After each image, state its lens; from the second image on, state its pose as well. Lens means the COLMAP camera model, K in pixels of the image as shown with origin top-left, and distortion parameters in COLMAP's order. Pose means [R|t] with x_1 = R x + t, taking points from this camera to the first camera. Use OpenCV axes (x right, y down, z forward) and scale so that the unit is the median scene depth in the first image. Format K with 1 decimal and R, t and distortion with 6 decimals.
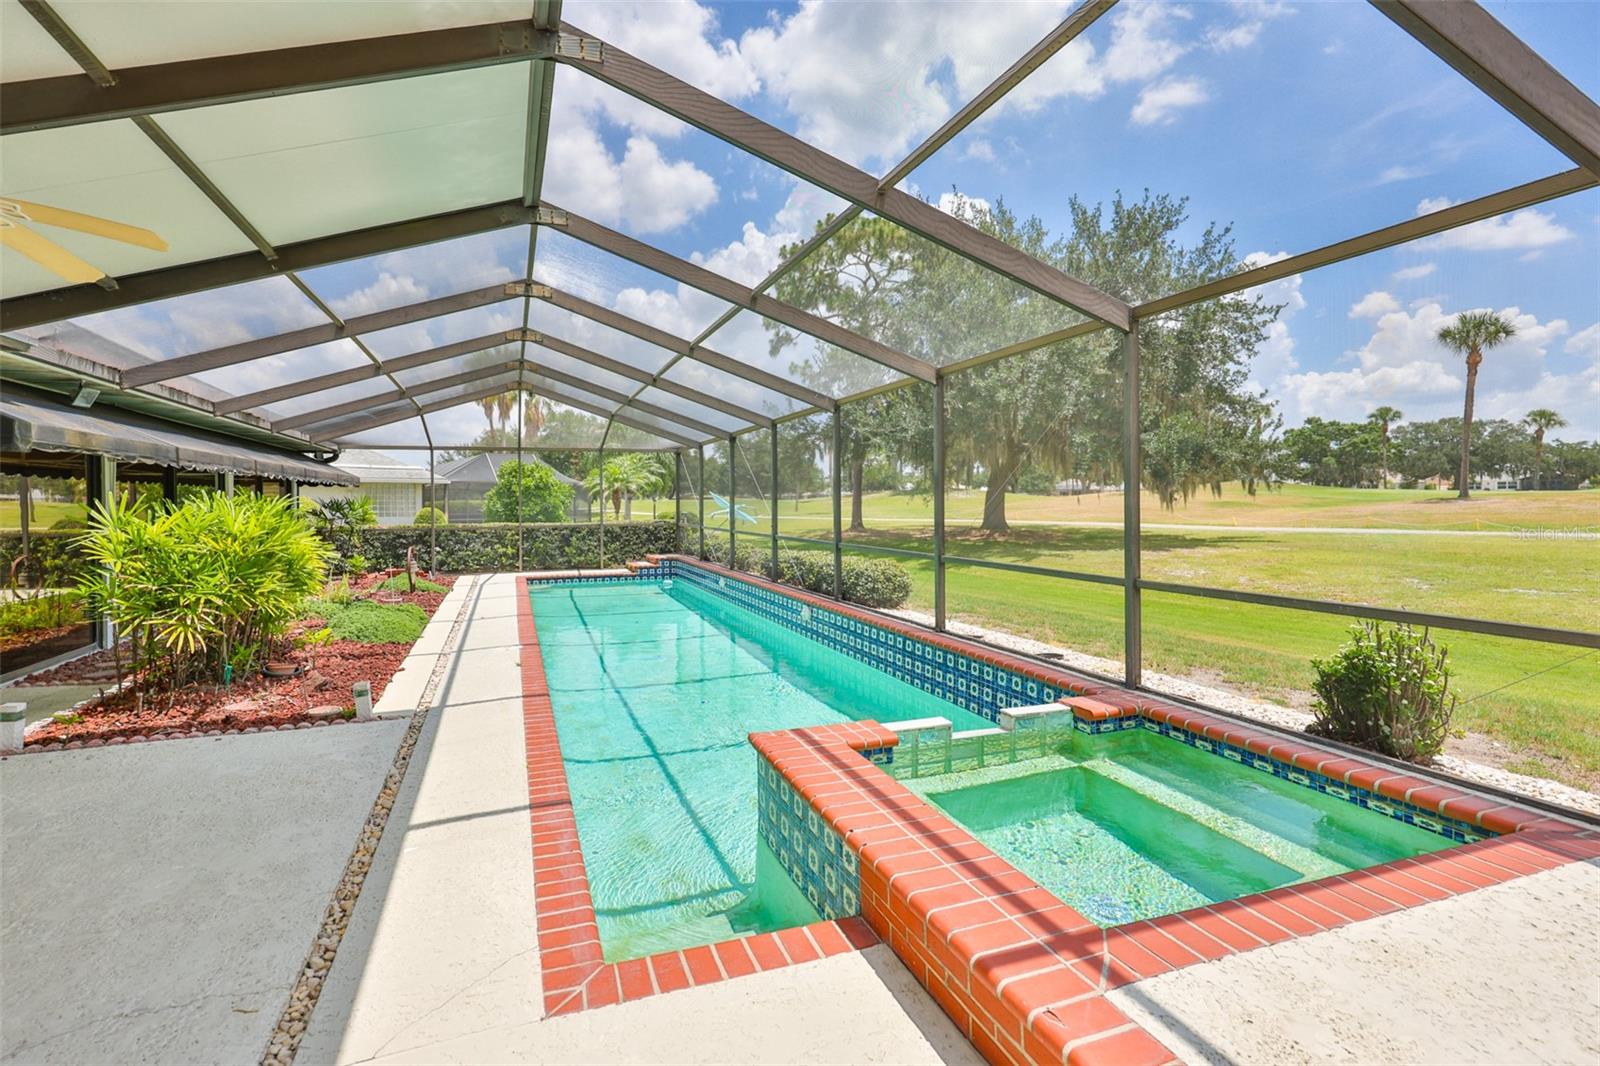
lens RADIAL K [[697.3, 0, 741.1], [0, 697.3, 509.8], [0, 0, 1]] dist [-0.003938, 0.001352]
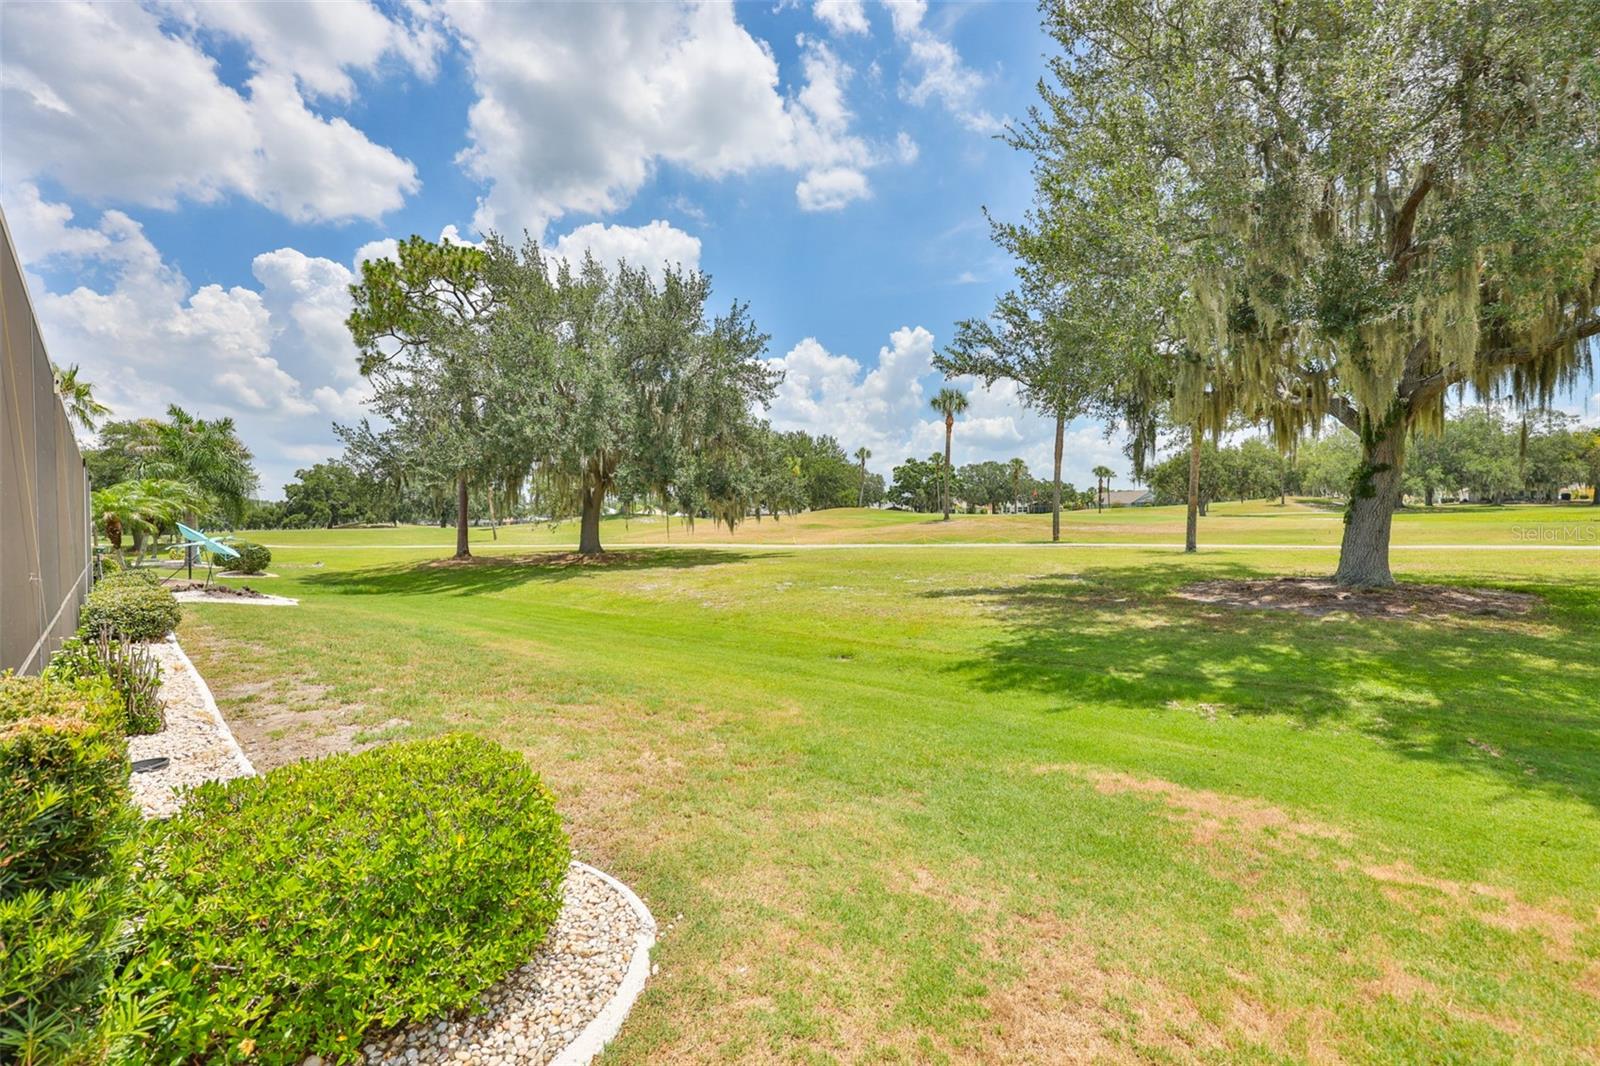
lens RADIAL K [[678.9, 0, 794.9], [0, 678.9, 543.6], [0, 0, 1]] dist [-0.001625, 0.000158]
pose [[0.891214, -0.024971, 0.452895, 0.218757], [0.019048, 0.999663, 0.017634, 0.000776], [-0.453183, -0.007089, 0.891389, -0.119624]]
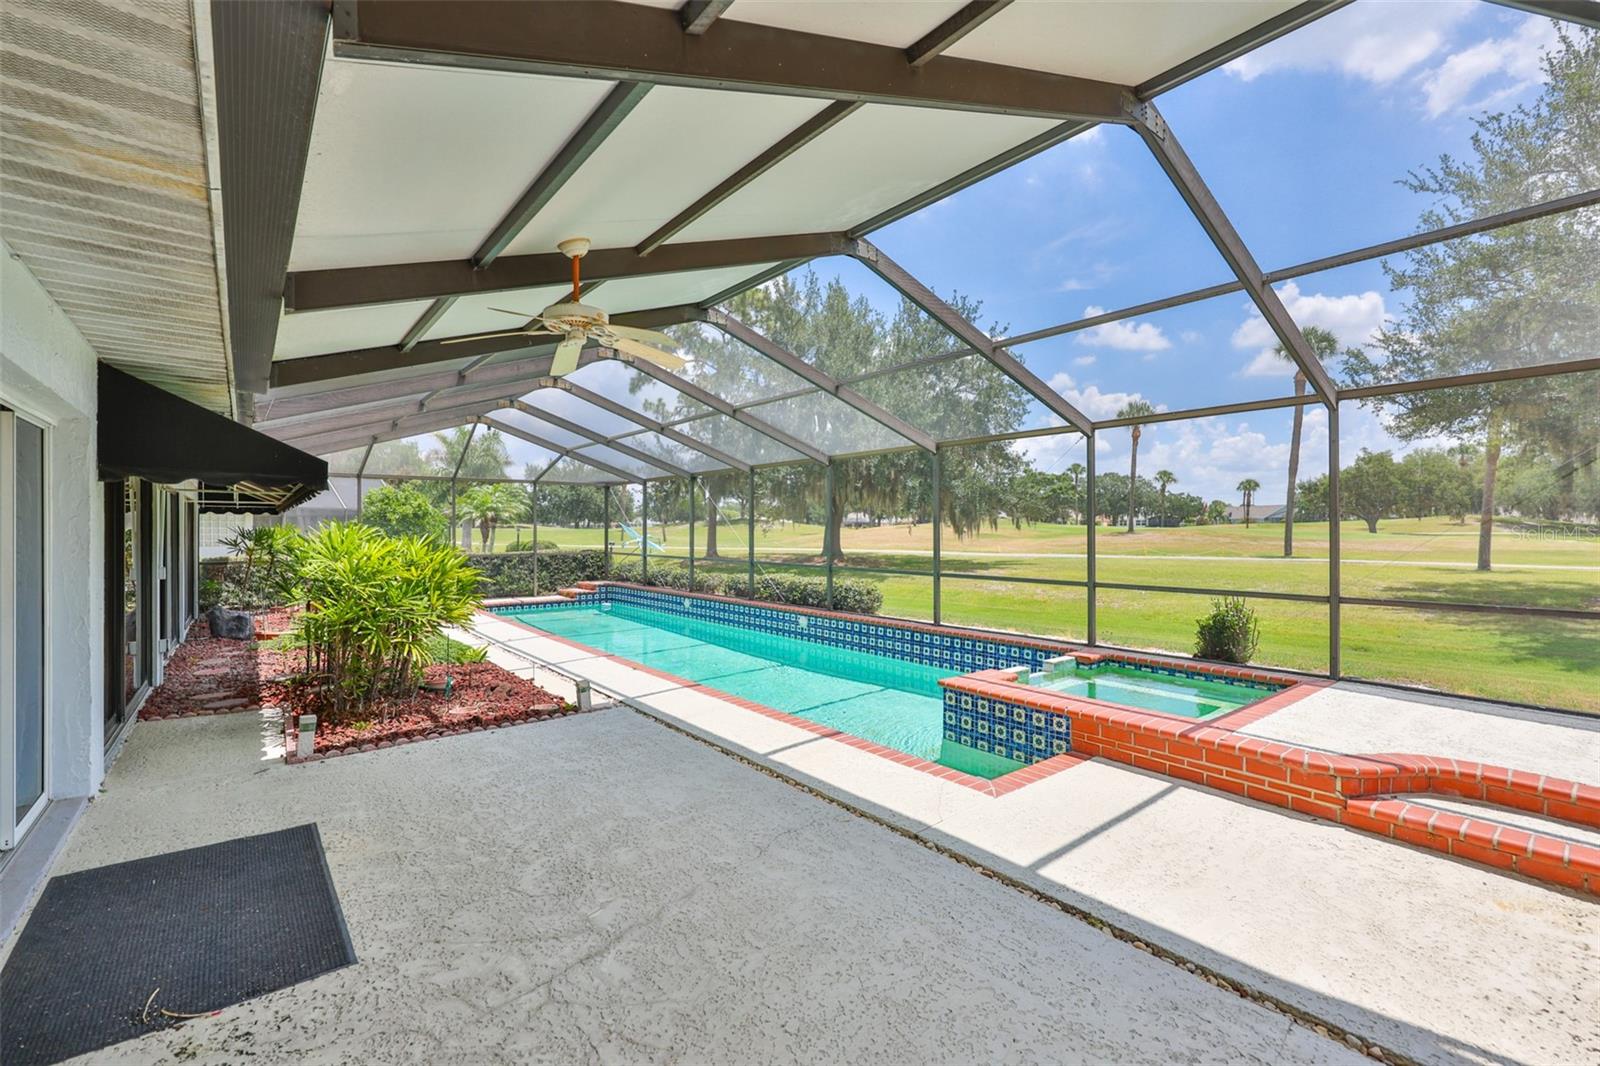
lens RADIAL K [[678.9, 0, 787.8], [0, 678.9, 534.9], [0, 0, 1]] dist [-0.001625, 0.000158]
pose [[0.935043, 0.004662, 0.354504, -0.144966], [-0.002367, 0.999973, -0.006906, -0.000542], [-0.354526, 0.005618, 0.935029, -0.057504]]
